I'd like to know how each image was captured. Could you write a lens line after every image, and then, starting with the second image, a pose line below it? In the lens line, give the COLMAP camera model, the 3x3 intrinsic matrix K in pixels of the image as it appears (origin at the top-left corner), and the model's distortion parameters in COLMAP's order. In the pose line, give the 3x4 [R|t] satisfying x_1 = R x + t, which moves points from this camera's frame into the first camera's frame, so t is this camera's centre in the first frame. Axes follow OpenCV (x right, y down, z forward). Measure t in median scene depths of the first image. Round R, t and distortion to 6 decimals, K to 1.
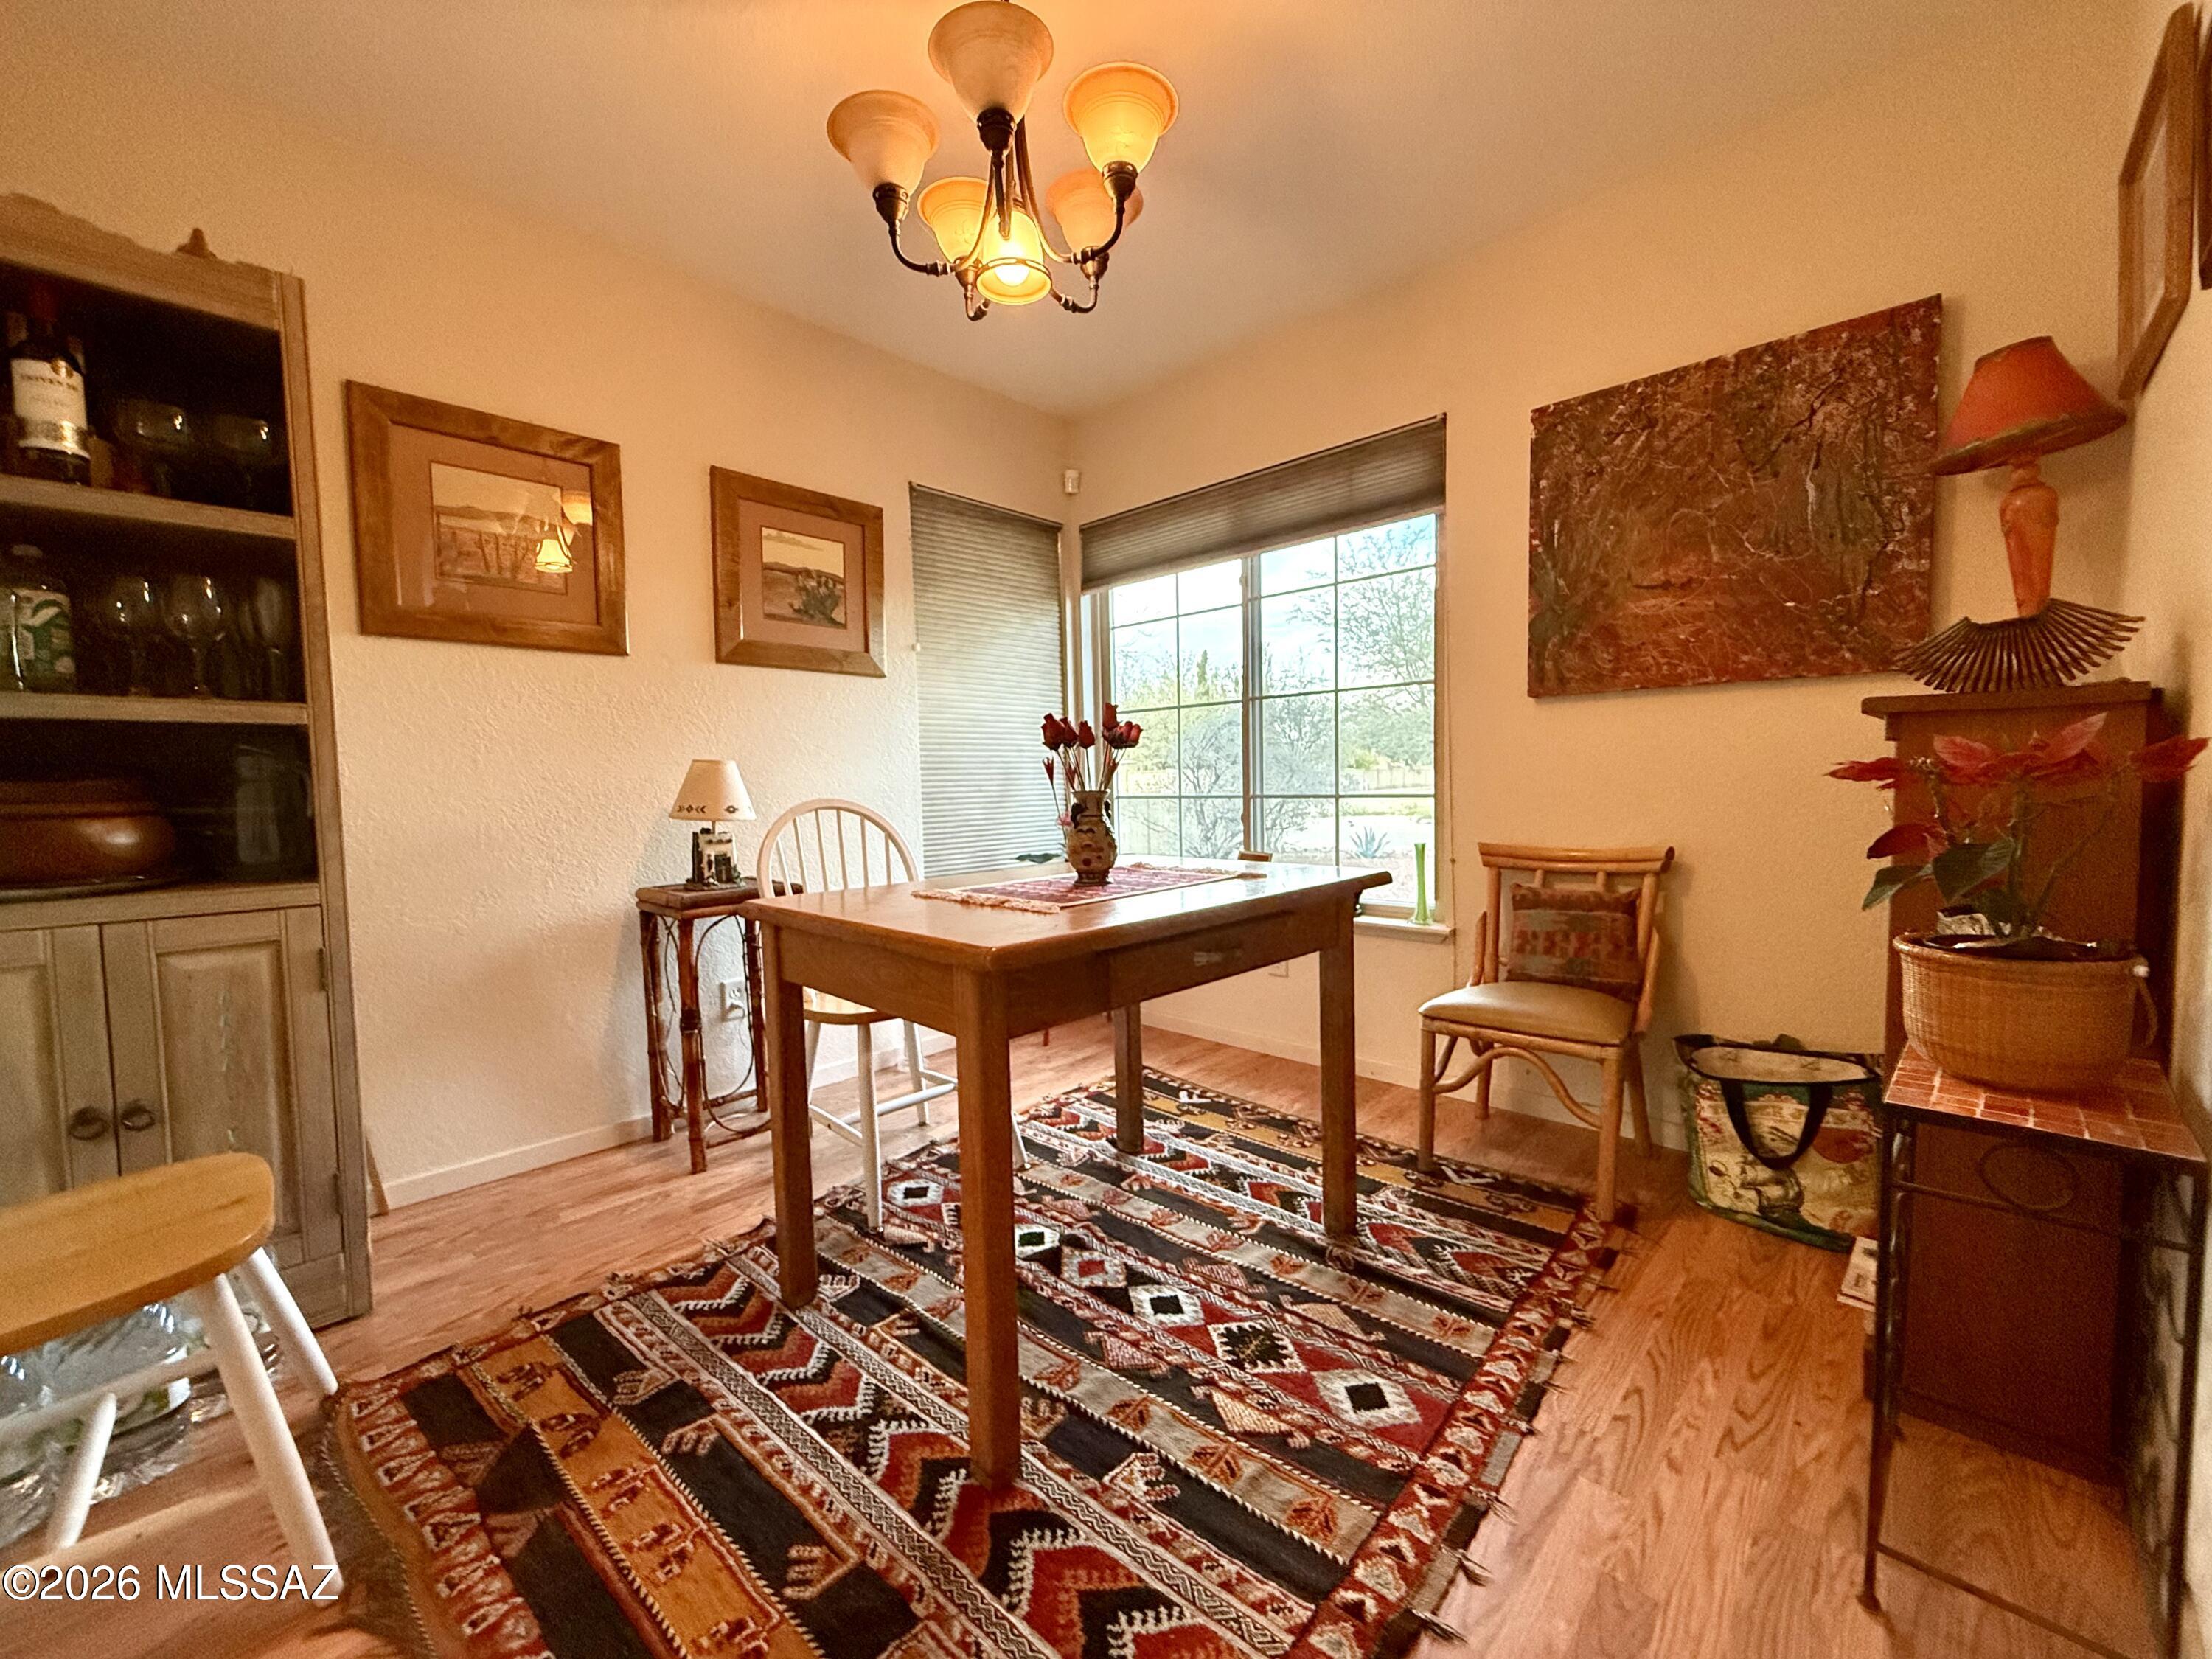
lens RADIAL K [[885.8, 0, 1099.0], [0, 885.8, 833.0], [0, 0, 1]] dist [-0.001338, 0.001026]
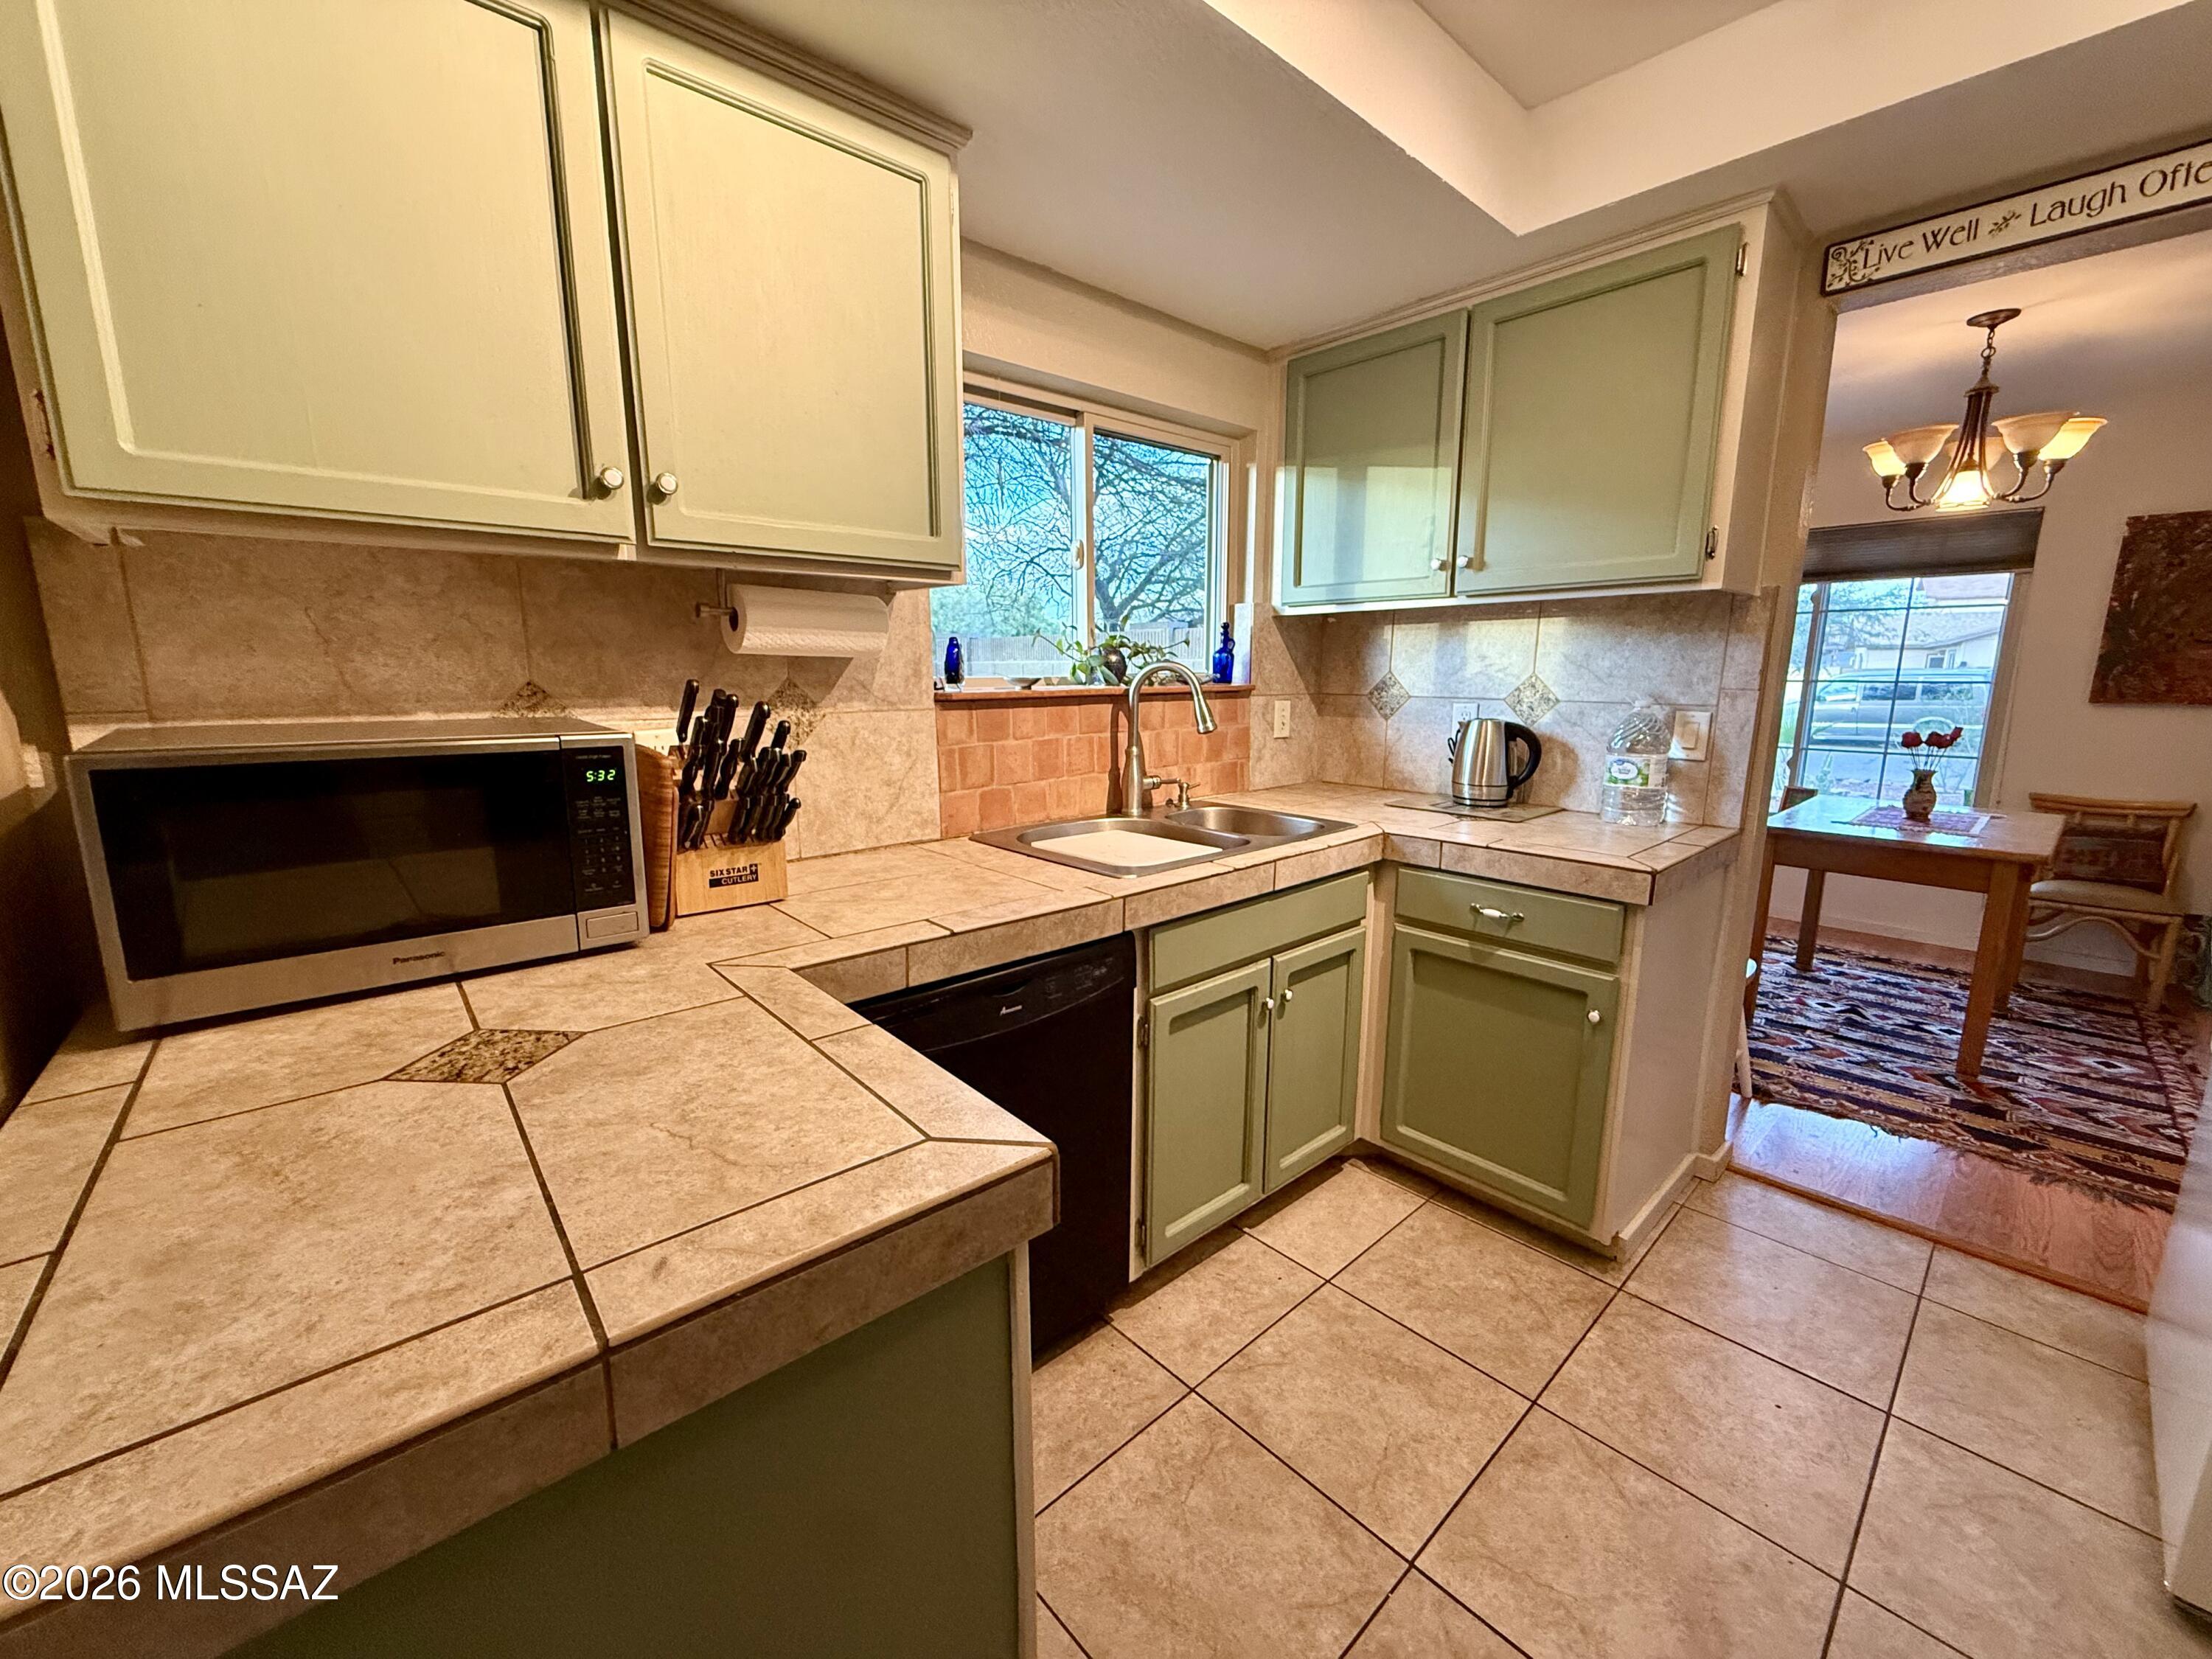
lens RADIAL K [[885.8, 0, 1103.8], [0, 885.8, 829.7], [0, 0, 1]] dist [-0.001338, 0.001026]
pose [[0.997290, 0.031390, -0.066537, -1.424598], [-0.022847, 0.991834, 0.125469, -0.106706], [0.069932, -0.123609, 0.989864, -0.880487]]
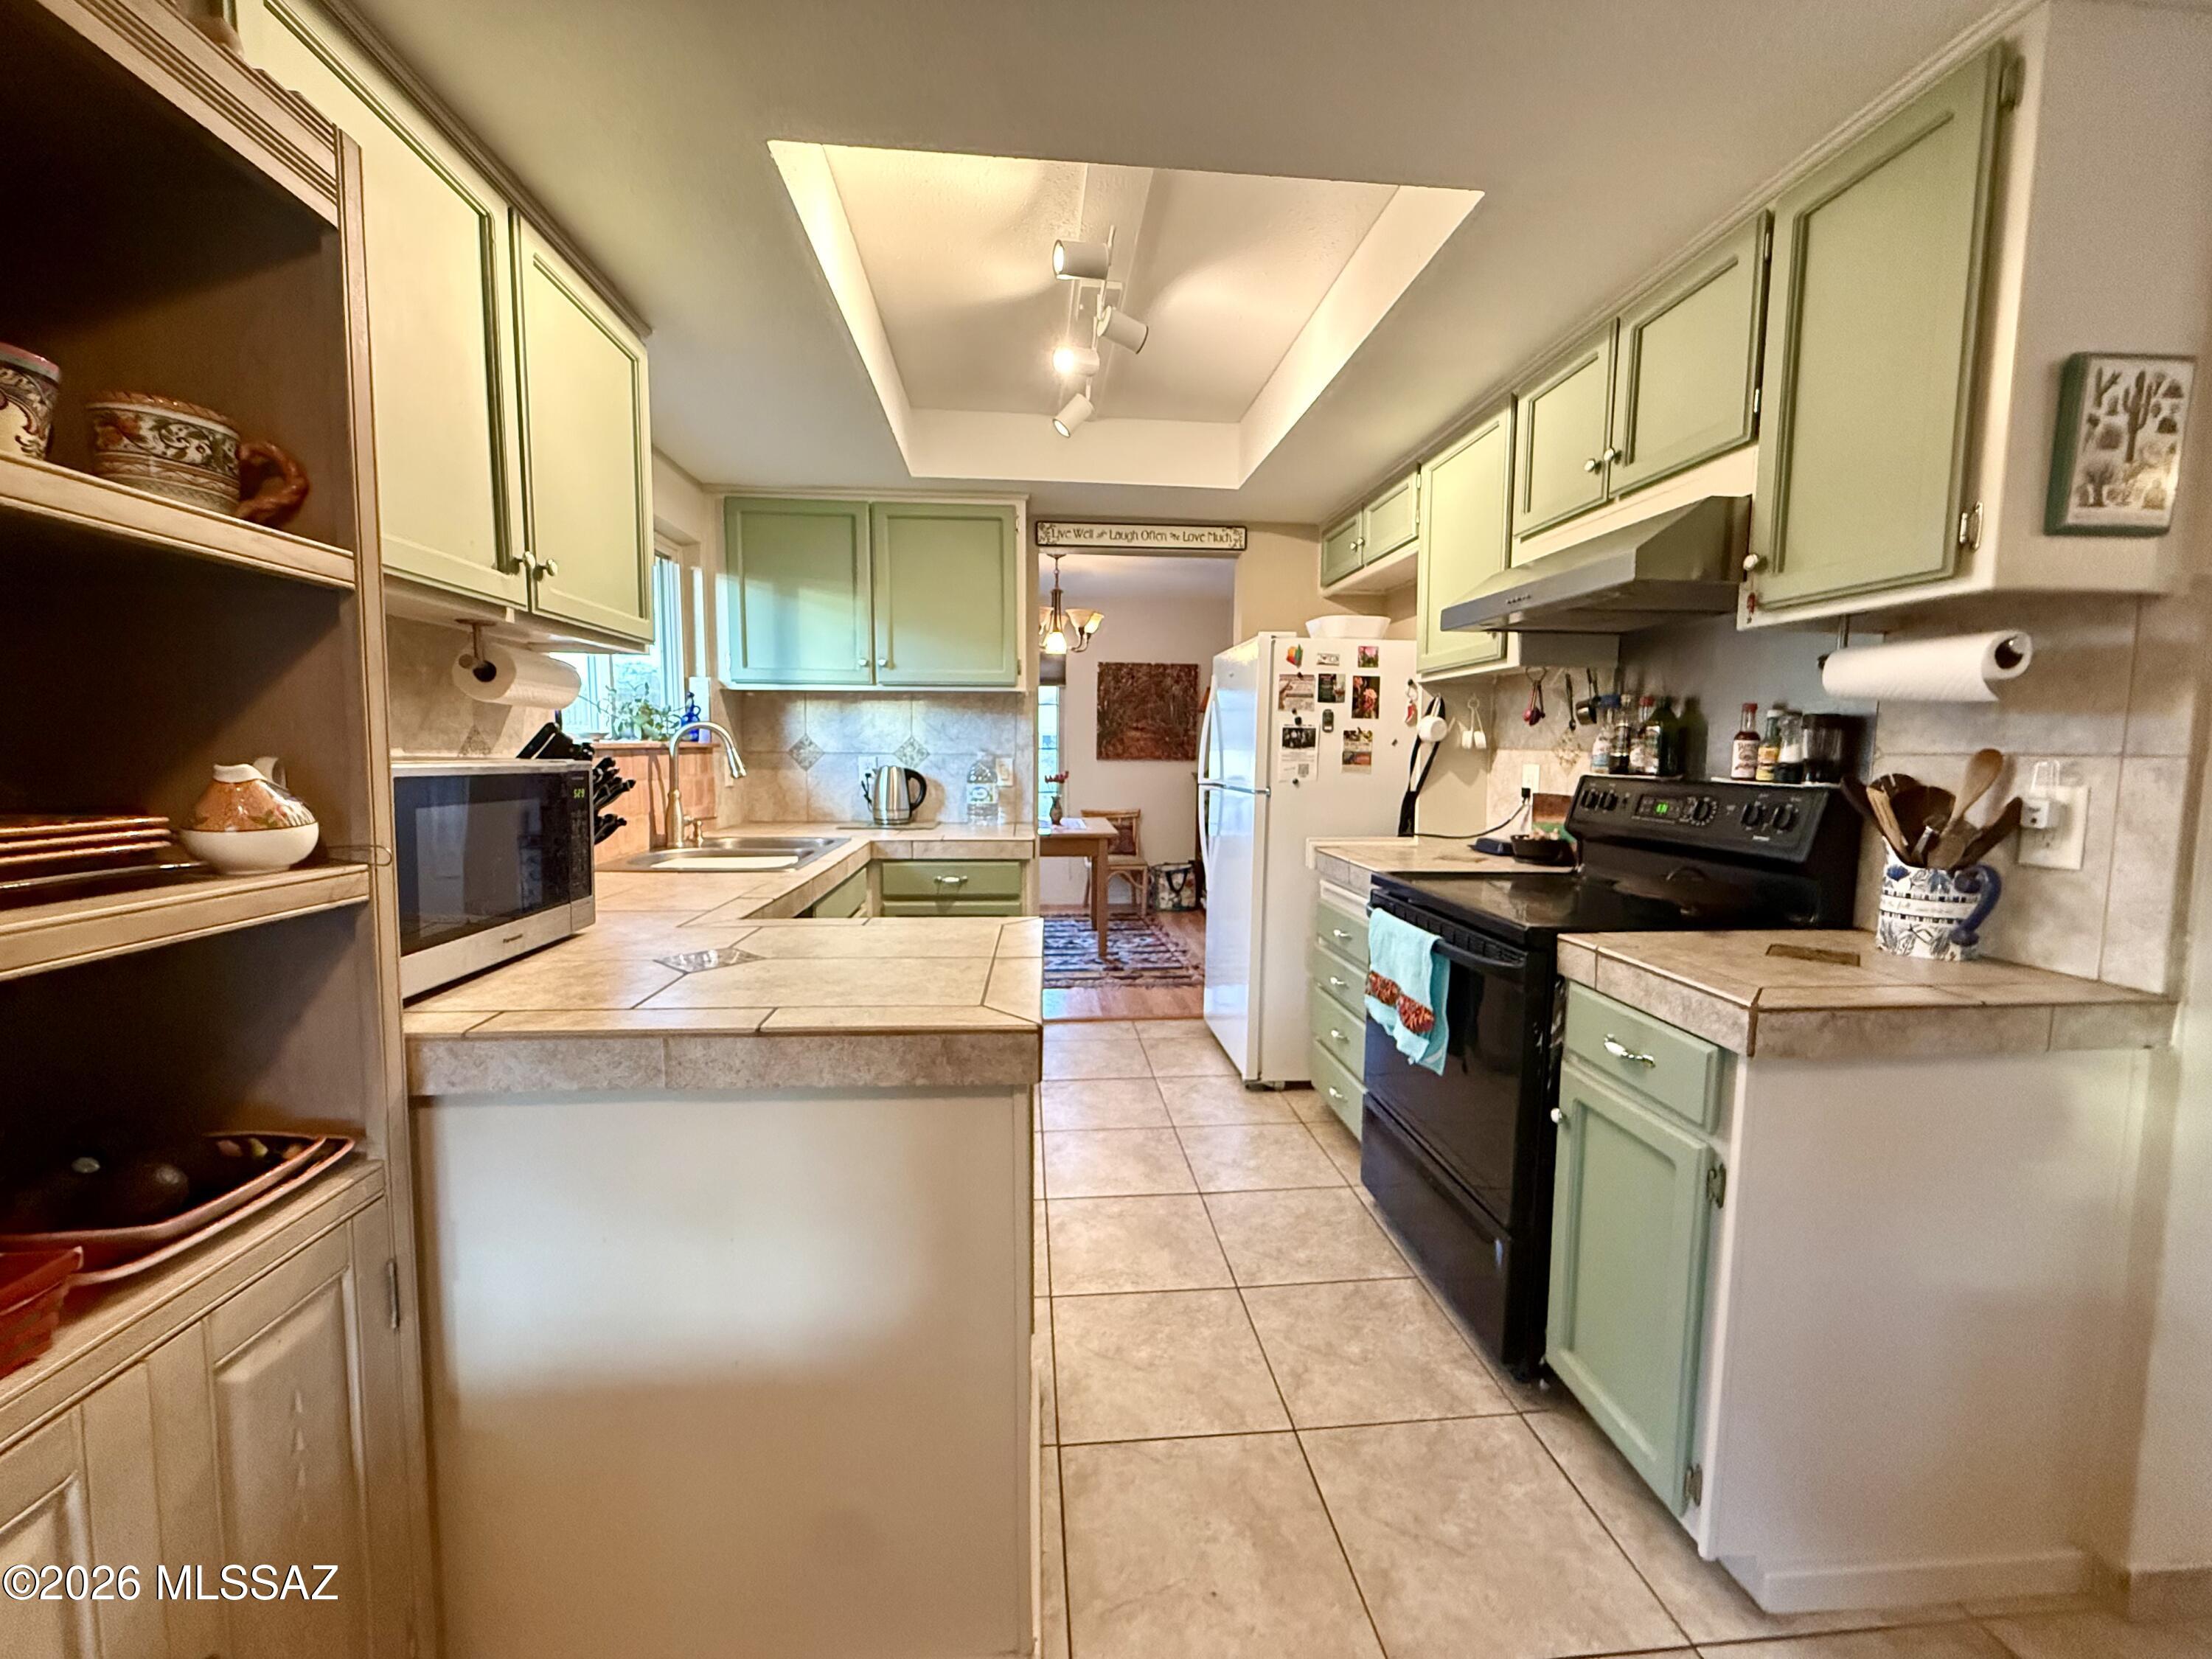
lens RADIAL K [[885.8, 0, 1103.4], [0, 885.8, 826.7], [0, 0, 1]] dist [-0.001338, 0.001026]
pose [[0.659029, -0.042660, 0.750907, -2.093413], [0.021936, 0.999056, 0.037507, -0.049359], [-0.751797, -0.008246, 0.659343, -1.157887]]
